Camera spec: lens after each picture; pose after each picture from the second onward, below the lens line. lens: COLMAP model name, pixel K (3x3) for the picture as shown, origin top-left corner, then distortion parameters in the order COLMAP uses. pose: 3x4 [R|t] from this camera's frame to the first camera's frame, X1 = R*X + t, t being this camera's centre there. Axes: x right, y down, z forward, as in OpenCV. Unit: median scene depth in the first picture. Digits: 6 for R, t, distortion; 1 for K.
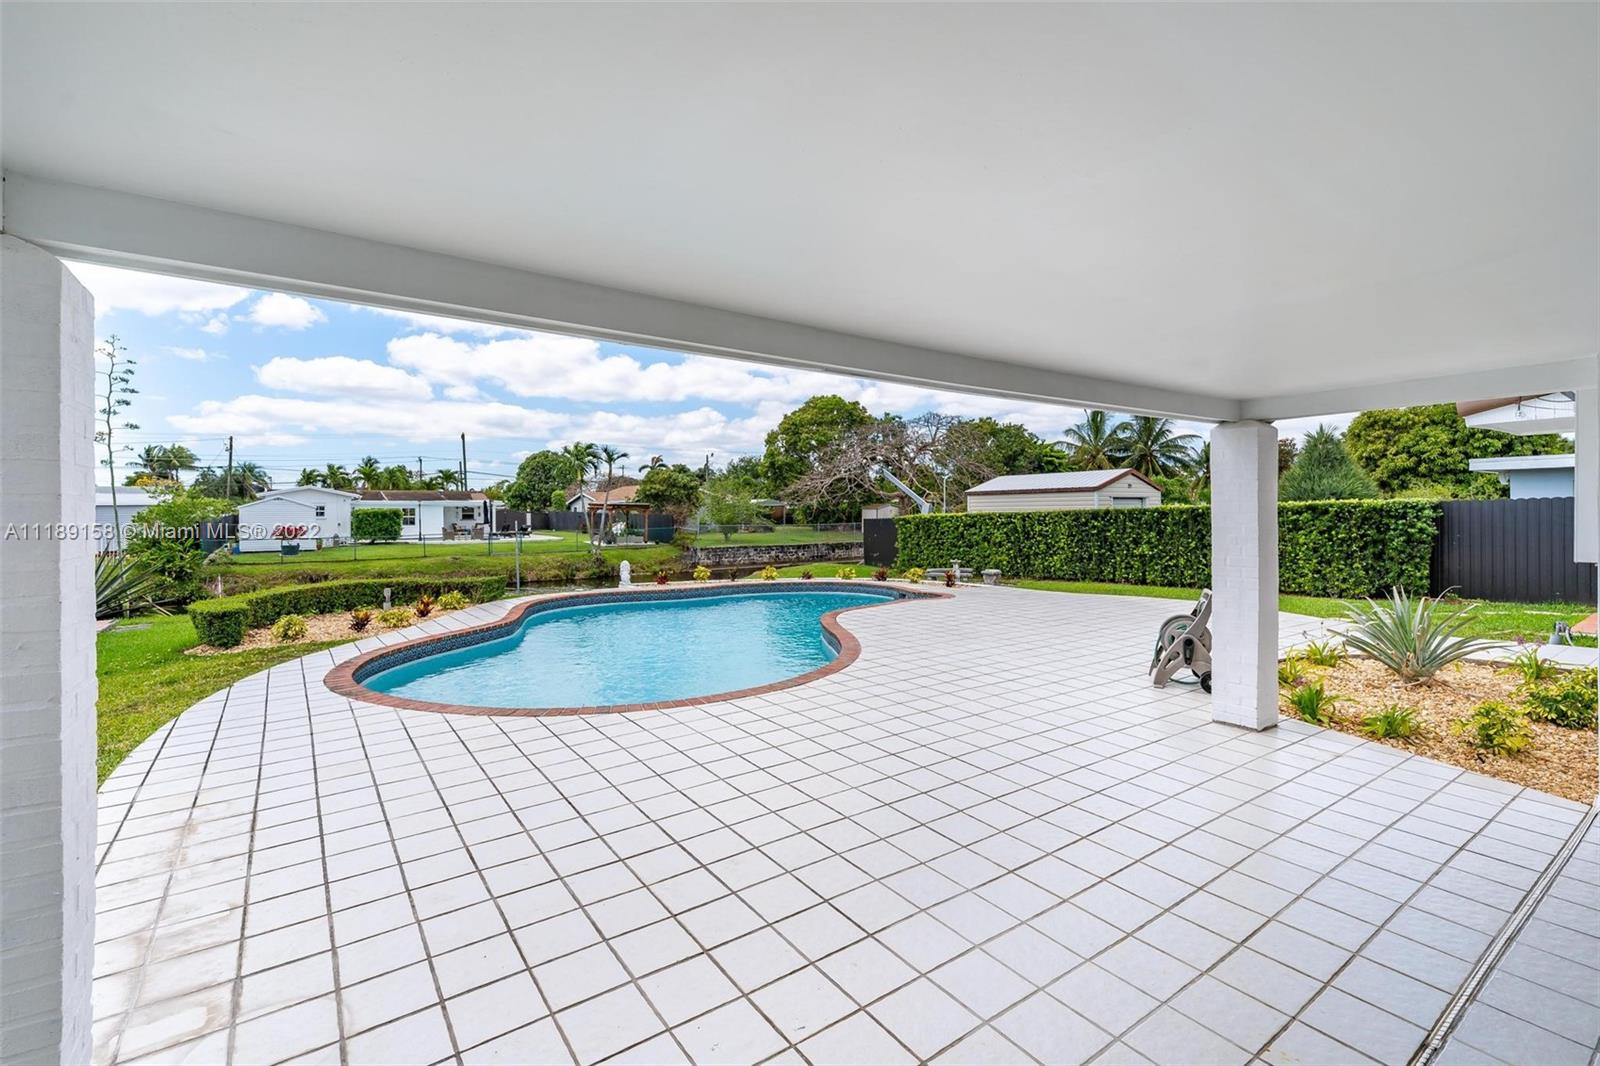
lens RADIAL K [[724.3, 0, 797.5], [0, 724.3, 508.7], [0, 0, 1]] dist [0.003532, -0.001162]
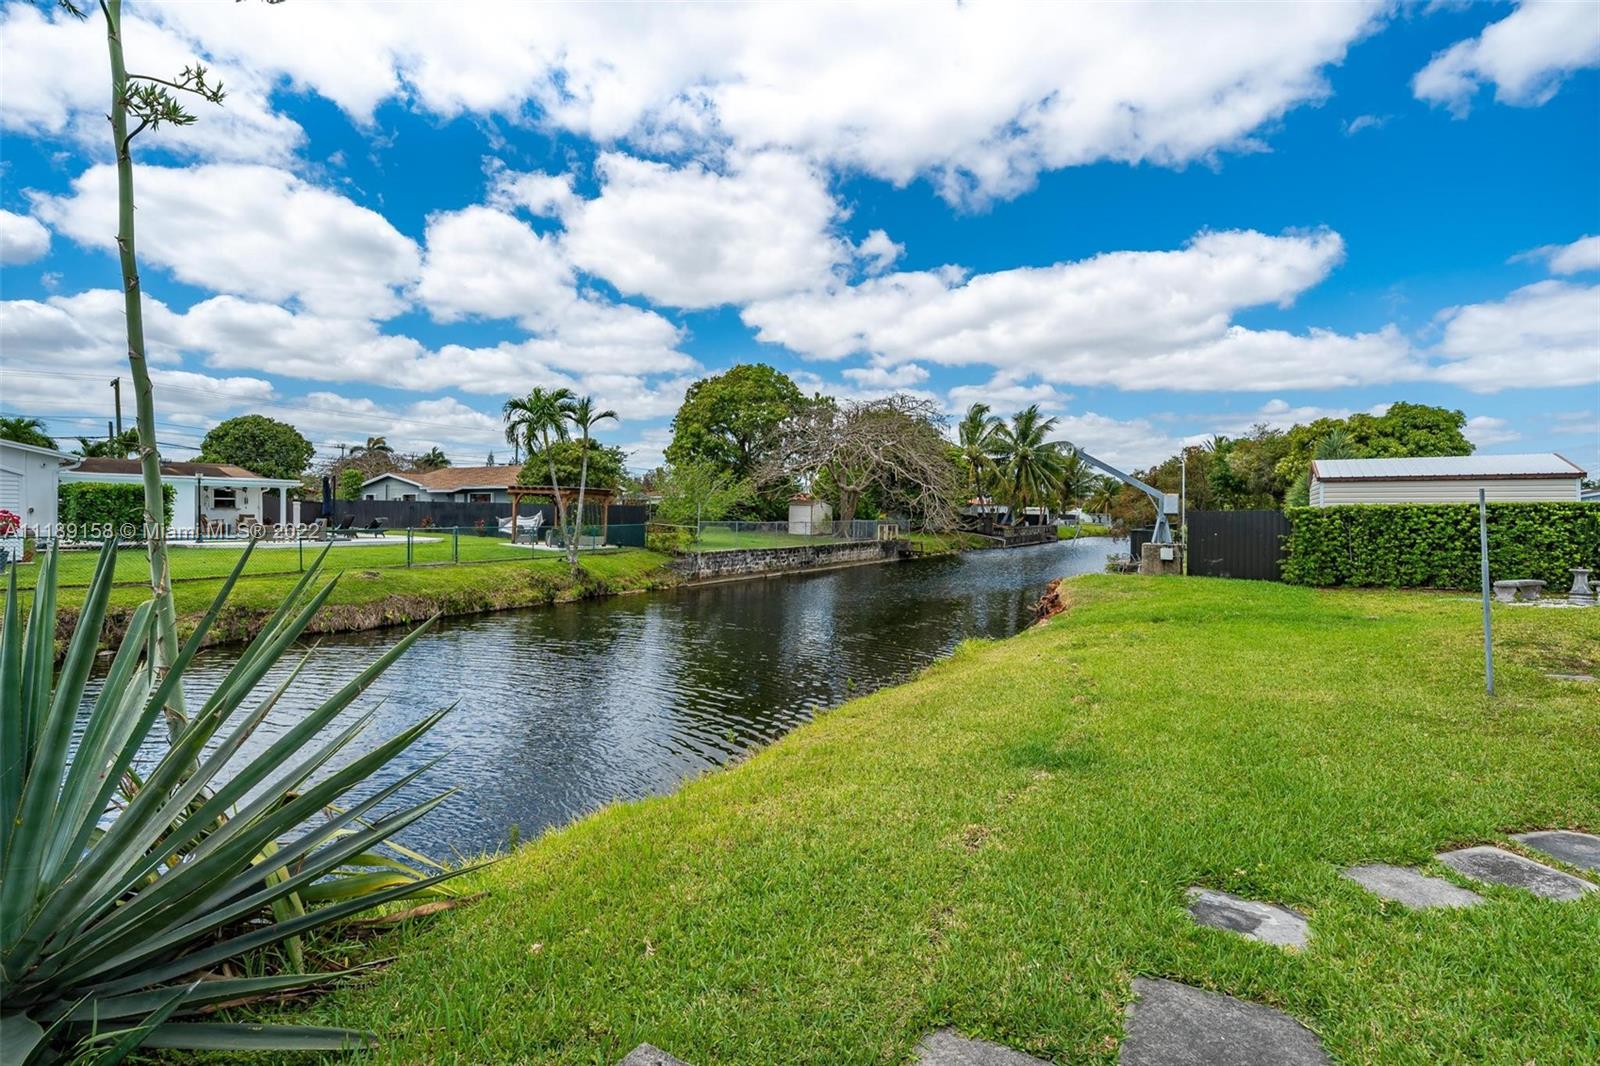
lens RADIAL K [[724.3, 0, 779.3], [0, 724.3, 589.9], [0, 0, 1]] dist [0.003532, -0.001162]
pose [[0.917093, -0.026515, 0.397789, -0.340836], [-0.016789, 0.994332, 0.104985, 0.013923], [-0.398319, -0.102960, 0.911450, 0.303719]]
